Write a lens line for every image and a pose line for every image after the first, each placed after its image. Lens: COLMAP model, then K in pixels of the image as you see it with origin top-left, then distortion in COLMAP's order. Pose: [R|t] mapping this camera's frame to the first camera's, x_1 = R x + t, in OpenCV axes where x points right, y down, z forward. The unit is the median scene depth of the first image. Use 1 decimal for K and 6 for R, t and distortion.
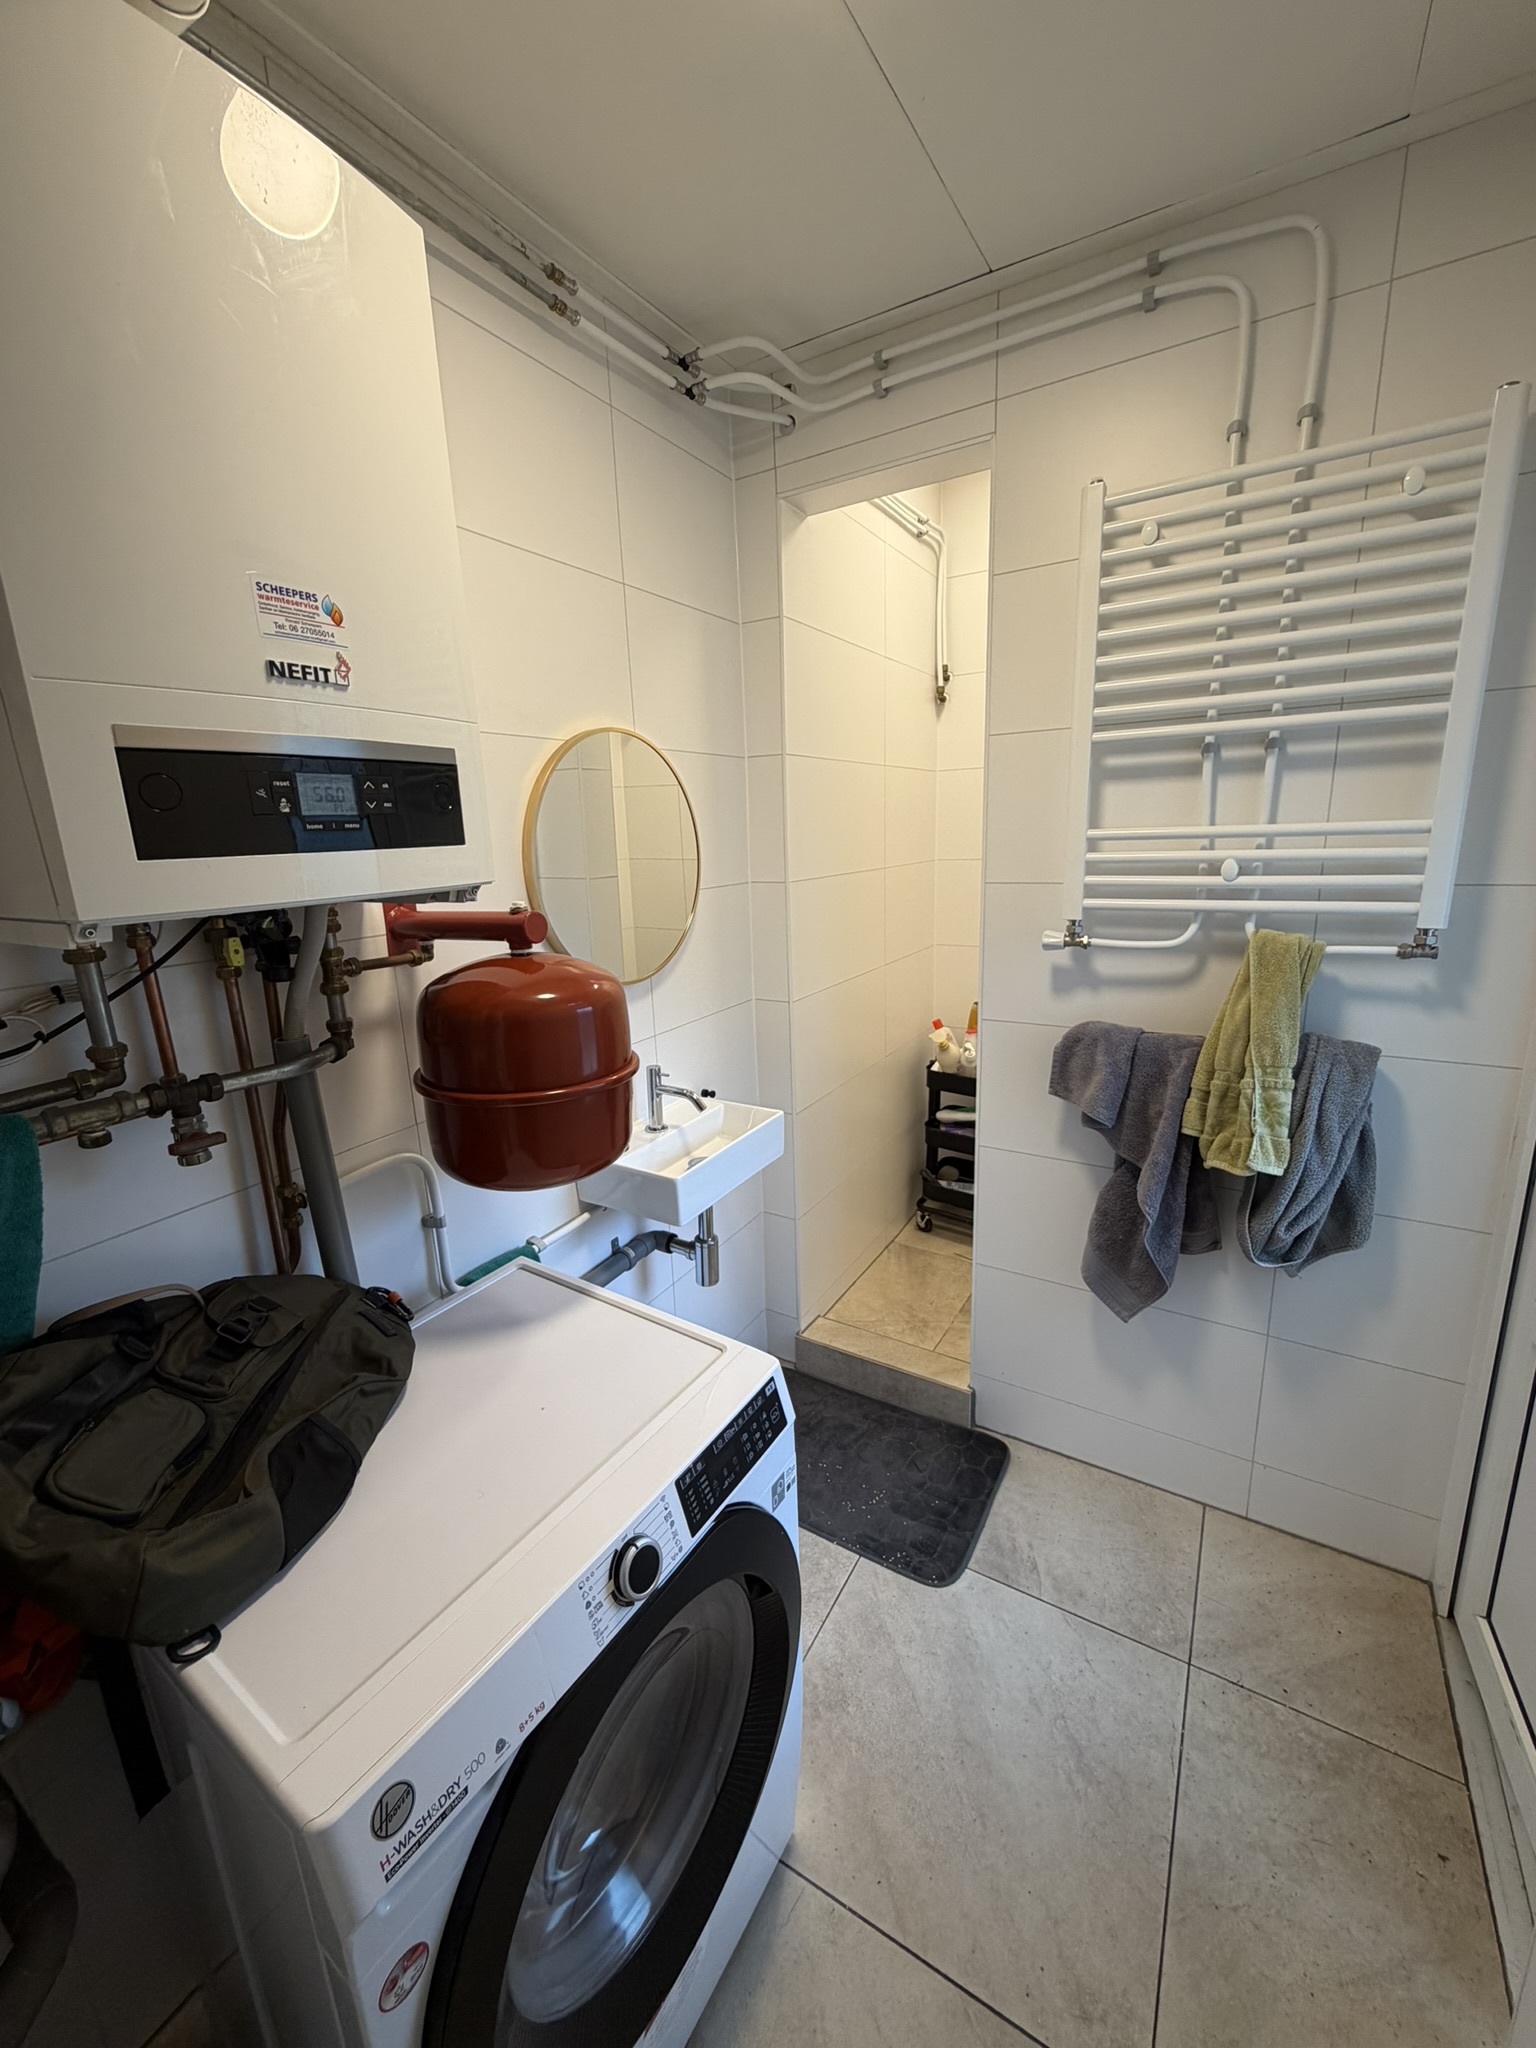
lens RADIAL K [[813.8, 0, 766.7], [0, 813.8, 1026.0], [0, 0, 1]] dist [-0.003022, -0.000241]
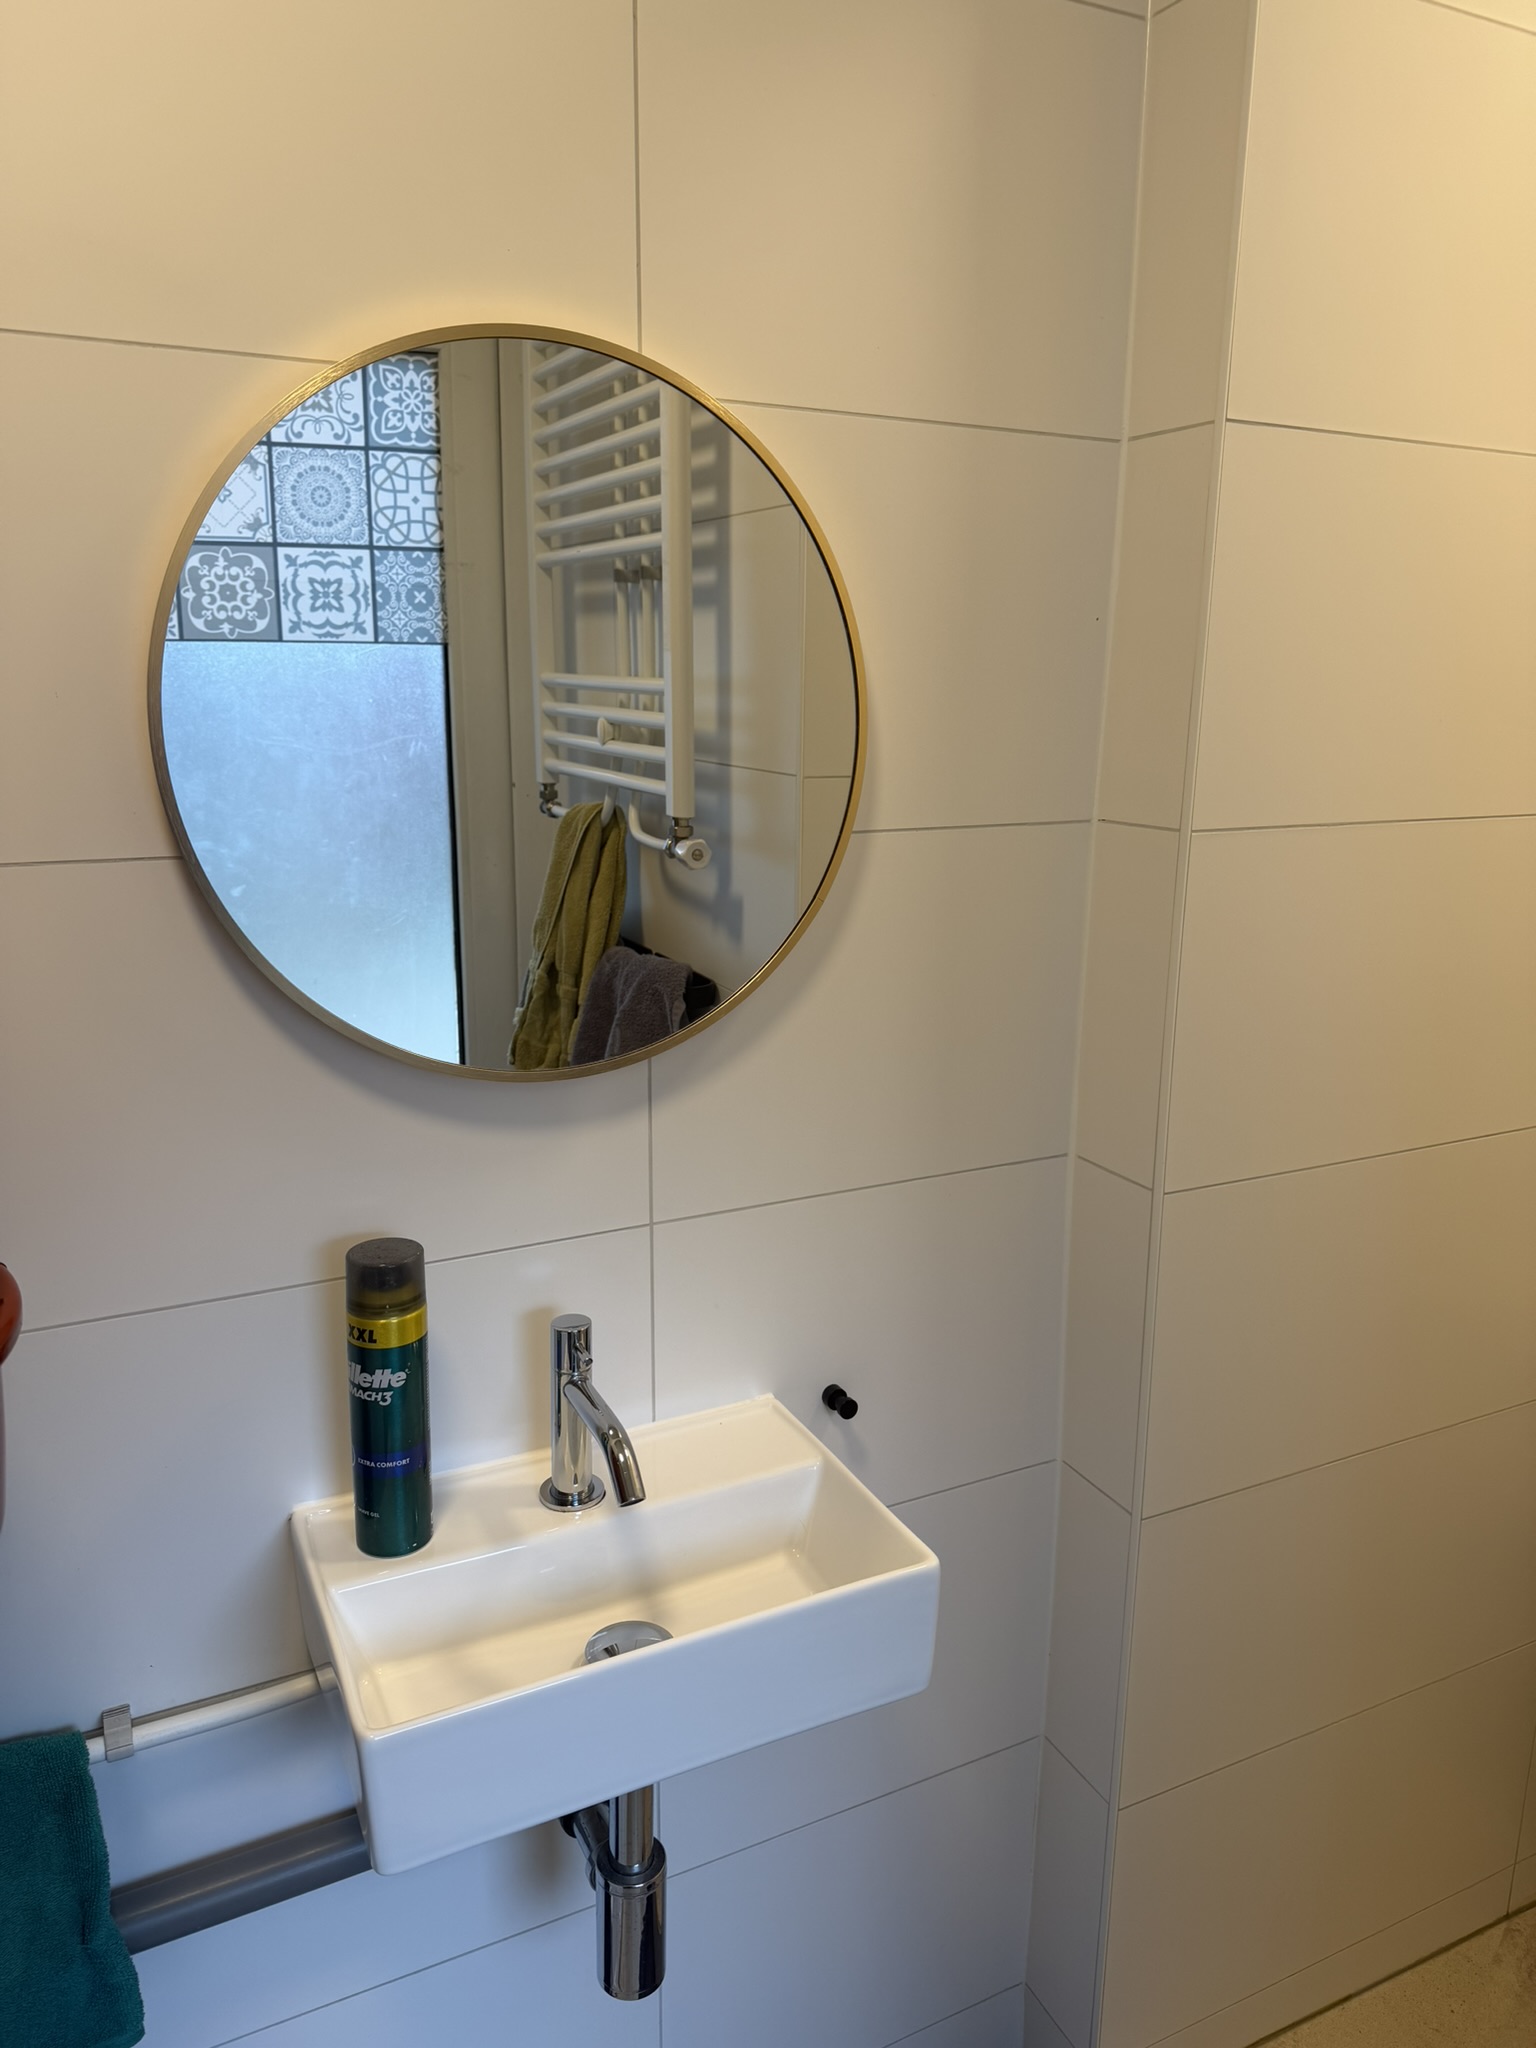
lens RADIAL K [[1461.8, 0, 765.4], [0, 1461.8, 1016.7], [0, 0, 1]] dist [0.003340, 0.000650]
pose [[0.839972, 0.164971, -0.516945, 0.208474], [-0.162427, 0.985425, 0.050552, -0.112686], [0.517750, 0.041504, 0.854525, 0.452976]]
